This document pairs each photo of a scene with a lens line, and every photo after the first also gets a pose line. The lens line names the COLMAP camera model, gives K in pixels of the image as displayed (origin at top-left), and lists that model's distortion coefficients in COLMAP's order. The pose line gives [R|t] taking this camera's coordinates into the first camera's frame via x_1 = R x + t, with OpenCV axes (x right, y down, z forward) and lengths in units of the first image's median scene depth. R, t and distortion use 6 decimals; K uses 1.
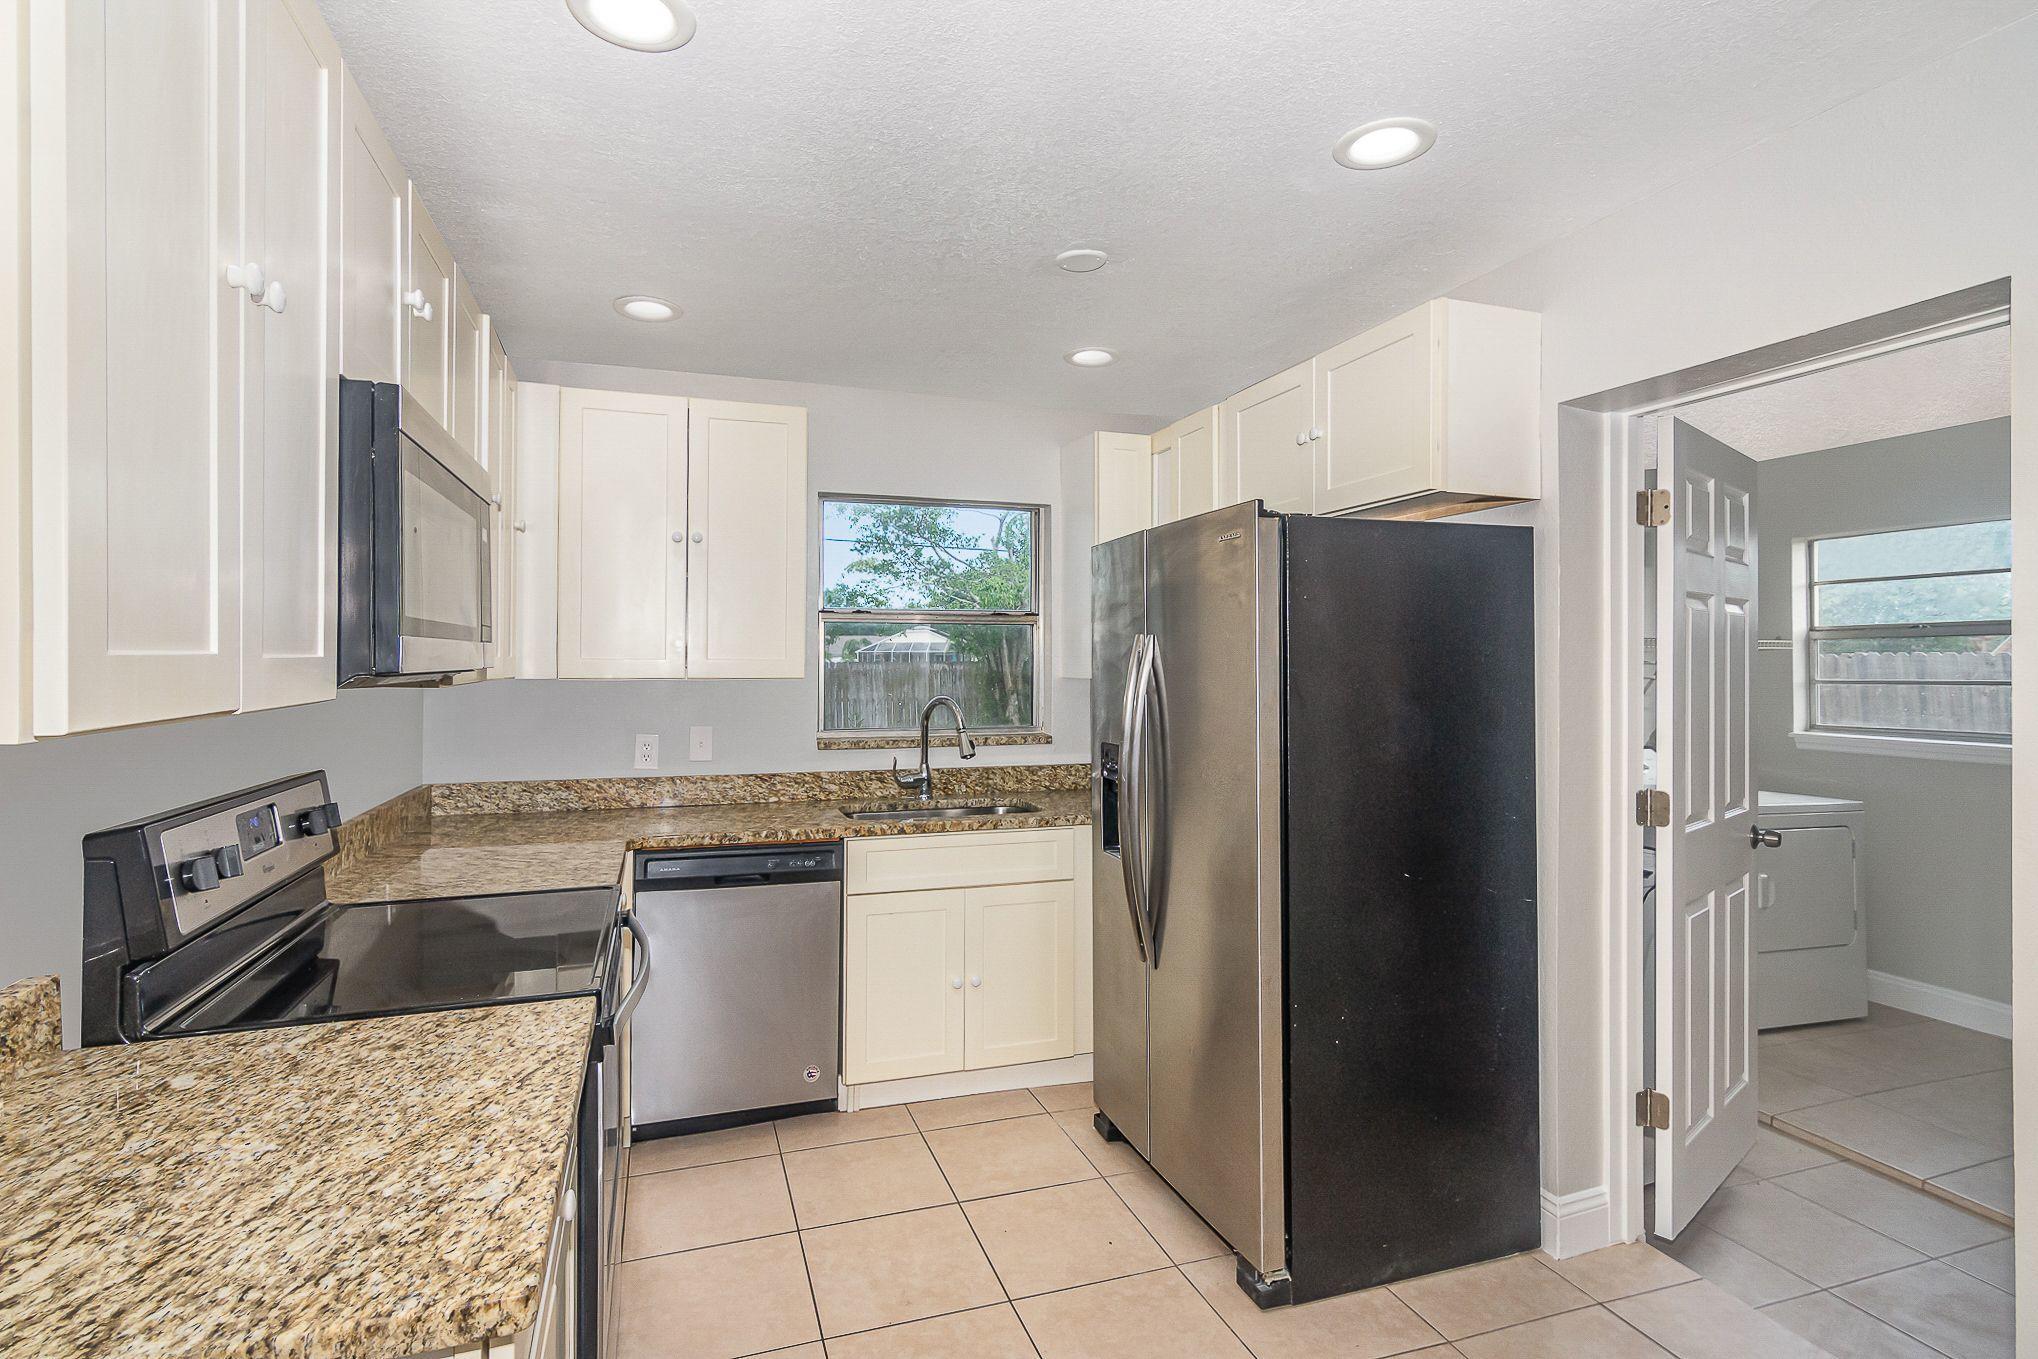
lens RADIAL K [[992.0, 0, 999.0], [0, 992.0, 650.4], [0, 0, 1]] dist [-0.000758, 0.000327]
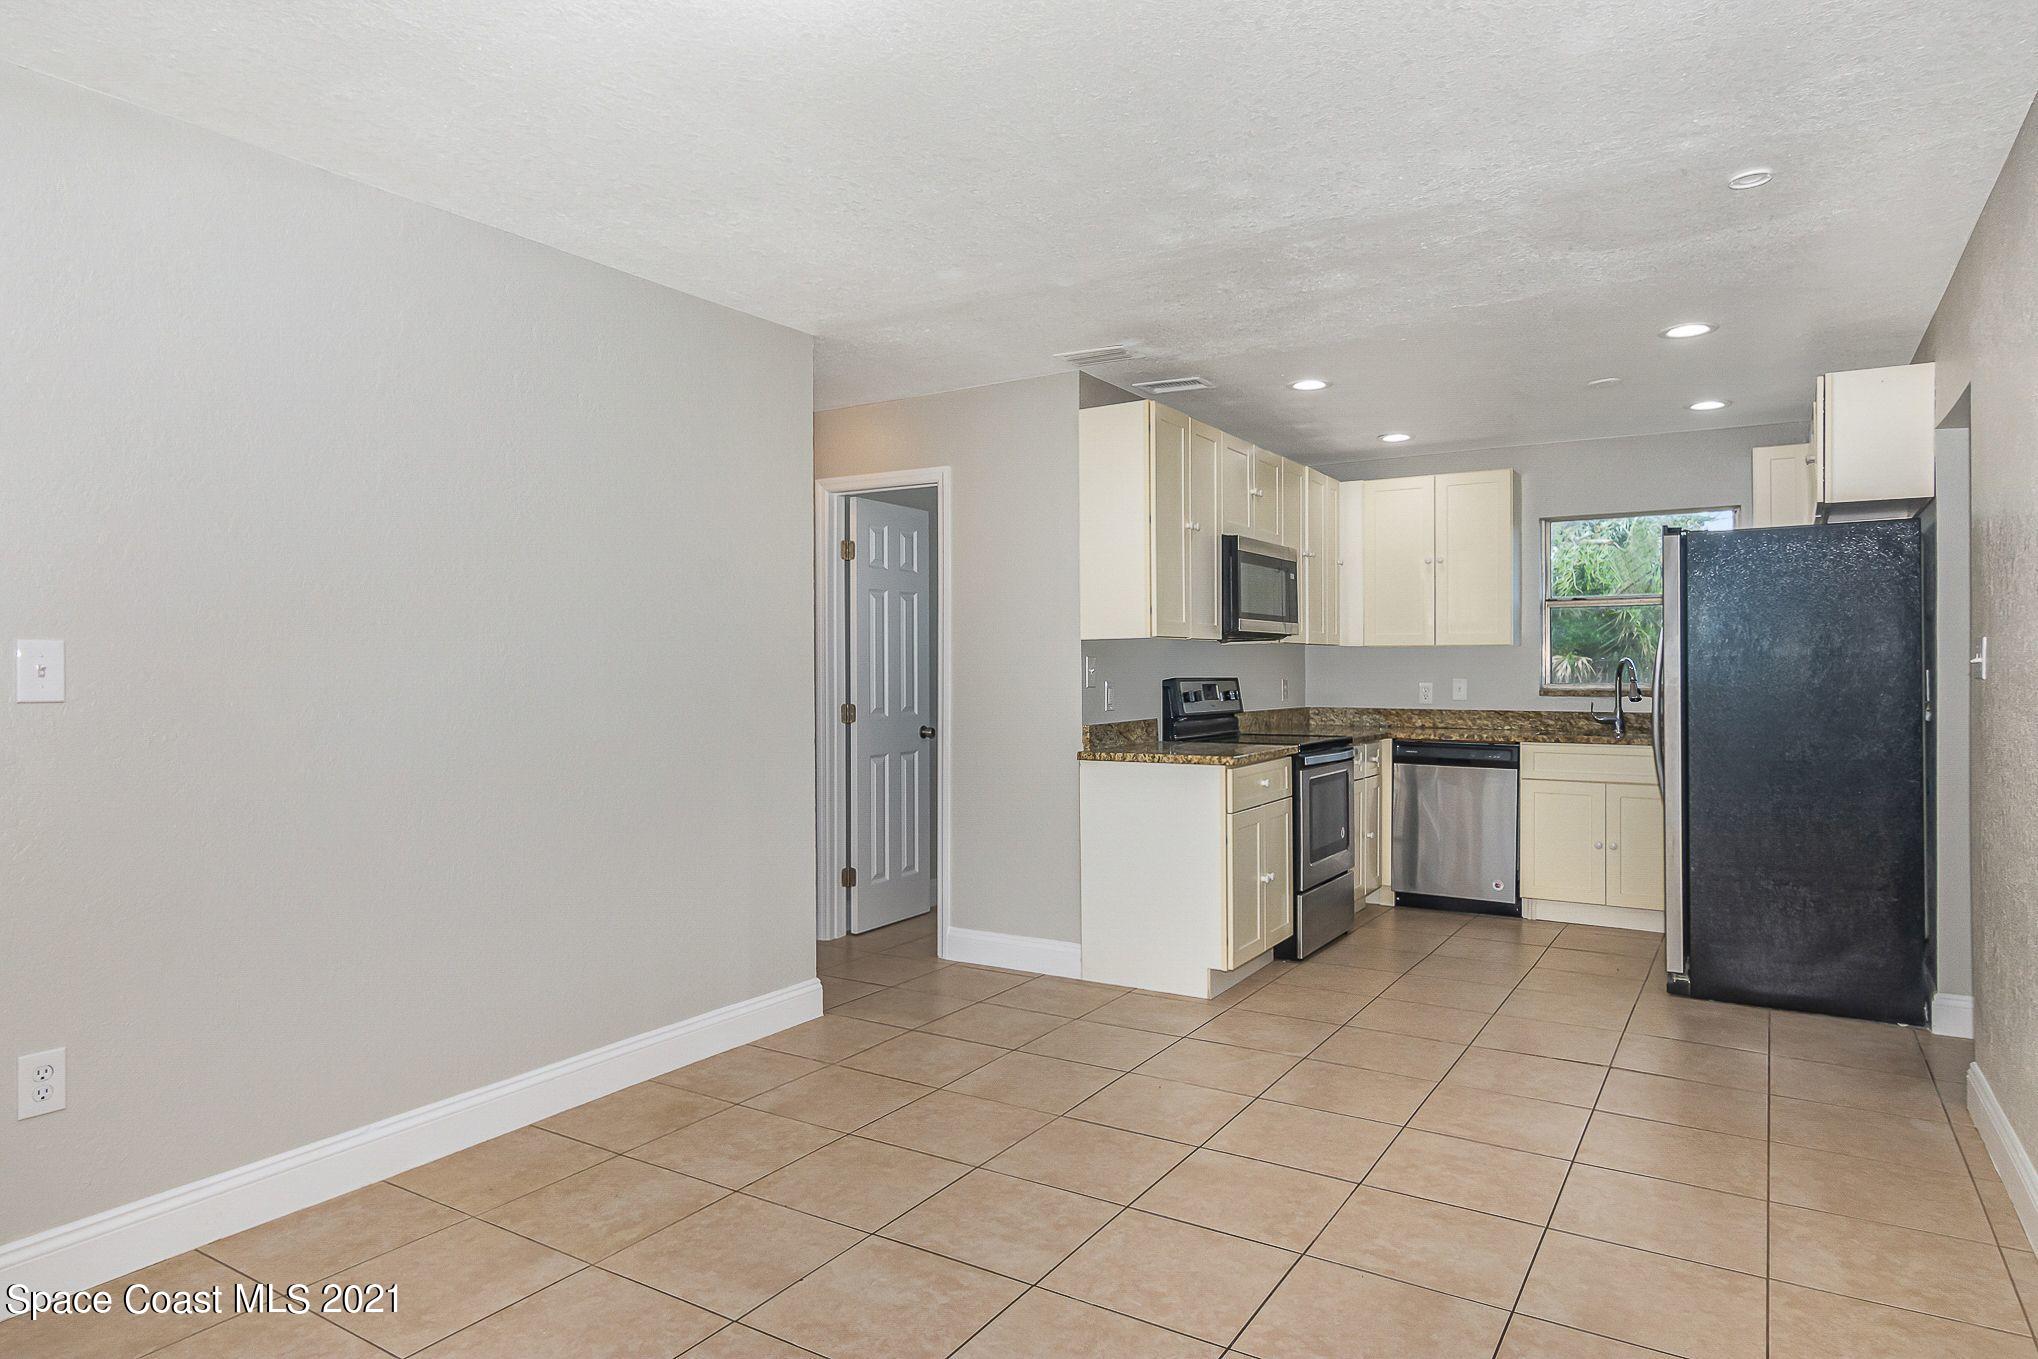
lens RADIAL K [[1120.9, 0, 1017.5], [0, 1120.9, 669.5], [0, 0, 1]] dist [-0.001933, 0.000504]
pose [[0.630193, -0.004212, -0.776427, 1.052037], [0.012615, 0.999909, 0.004815, 0.074940], [0.776336, -0.012829, 0.630188, -1.088485]]
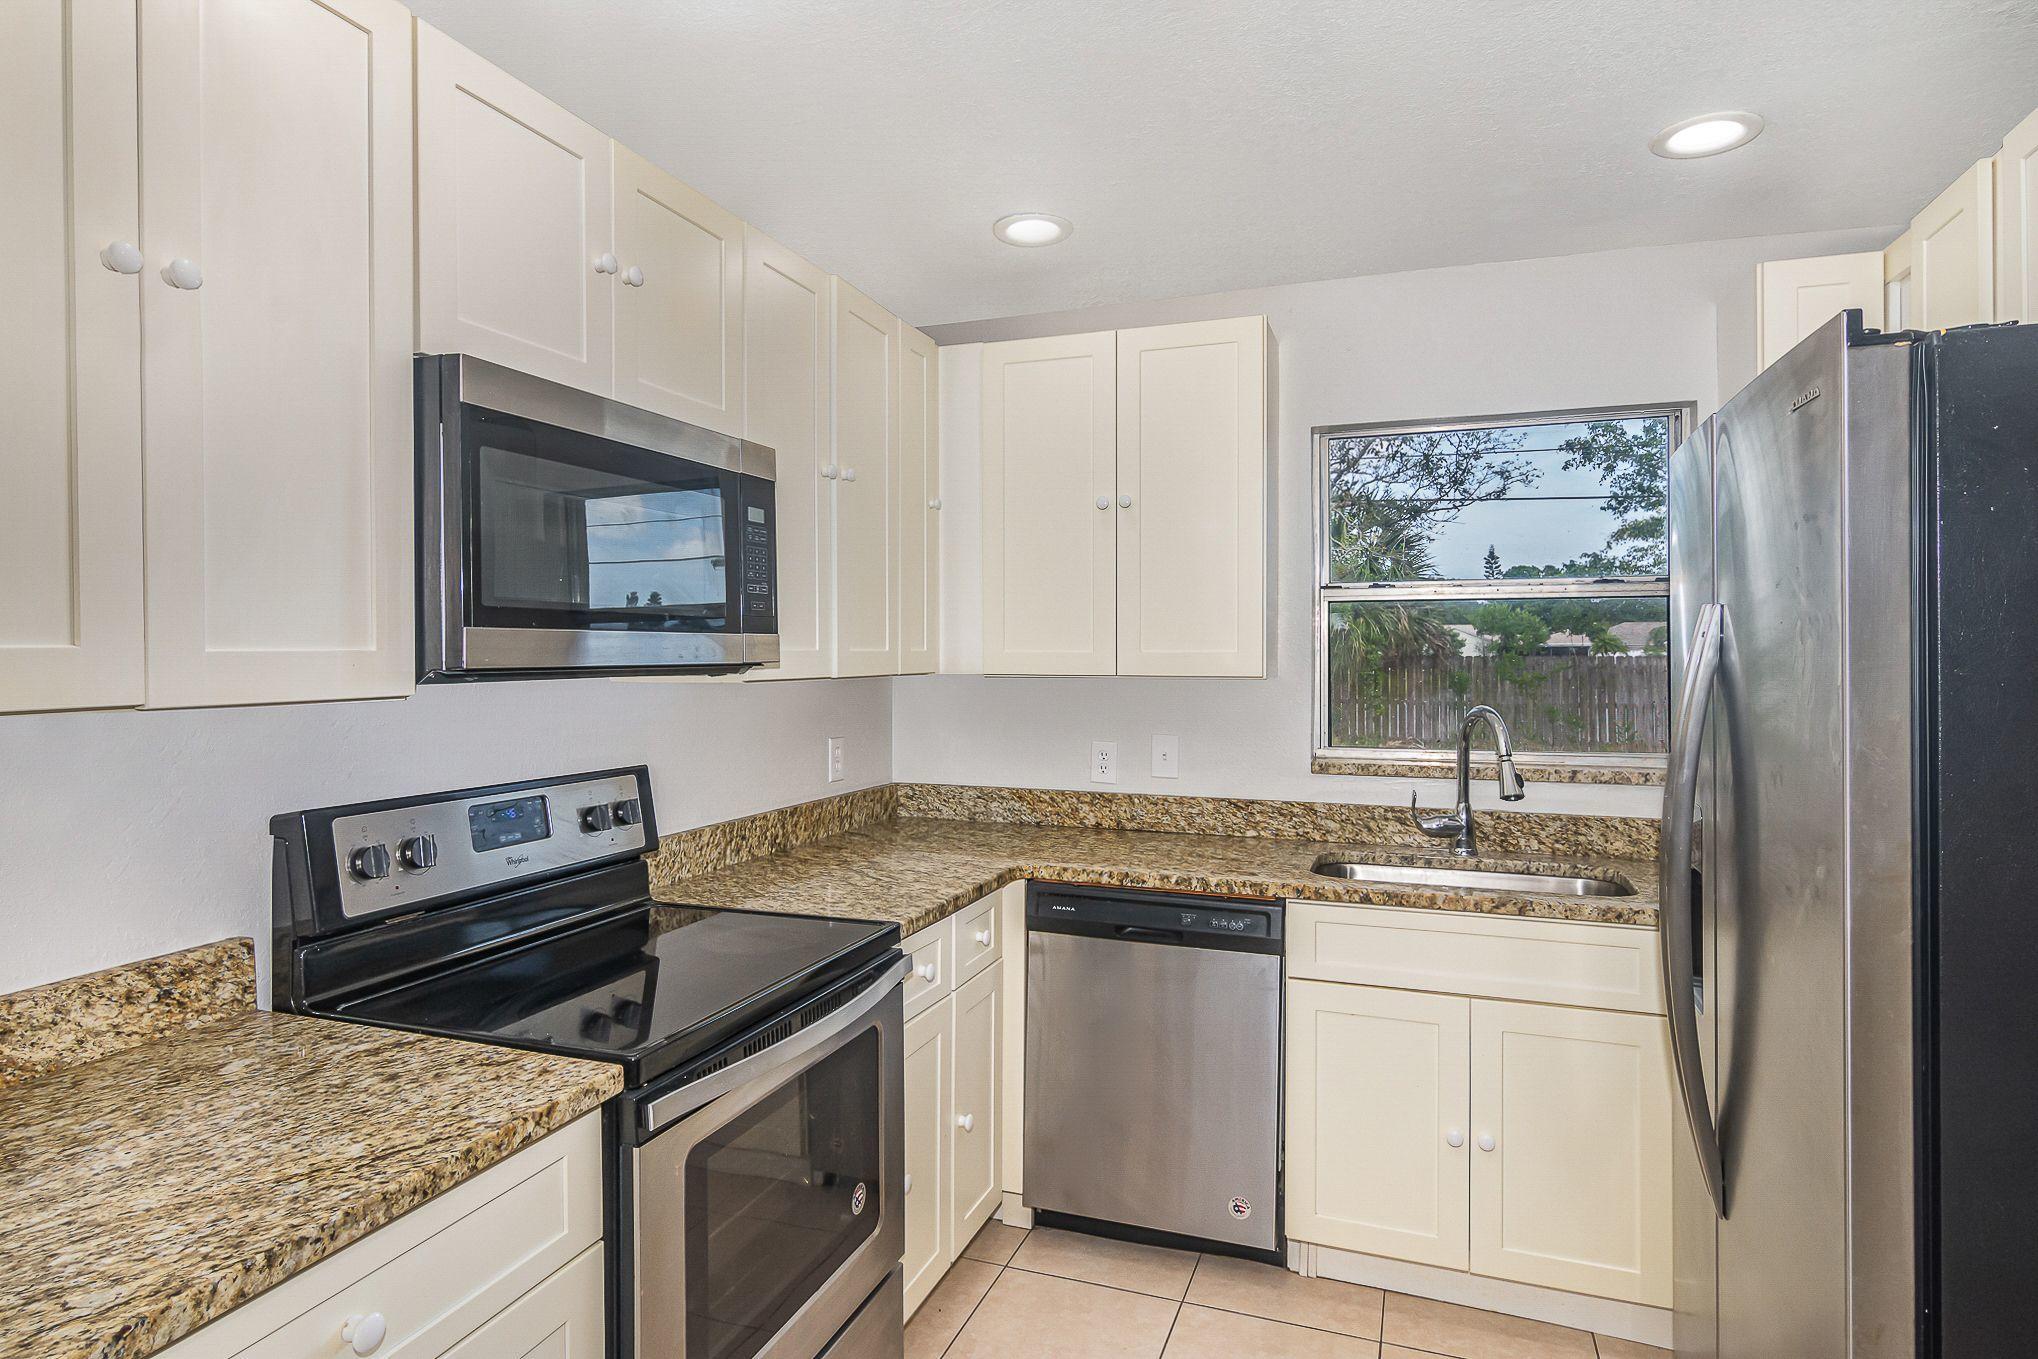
lens RADIAL K [[1120.9, 0, 981.6], [0, 1120.9, 648.1], [0, 0, 1]] dist [-0.001933, 0.000504]
pose [[0.773820, -0.005908, -0.633378, 0.276899], [0.008908, 0.999959, 0.001556, 0.004020], [0.633343, -0.006847, 0.773841, 0.322096]]
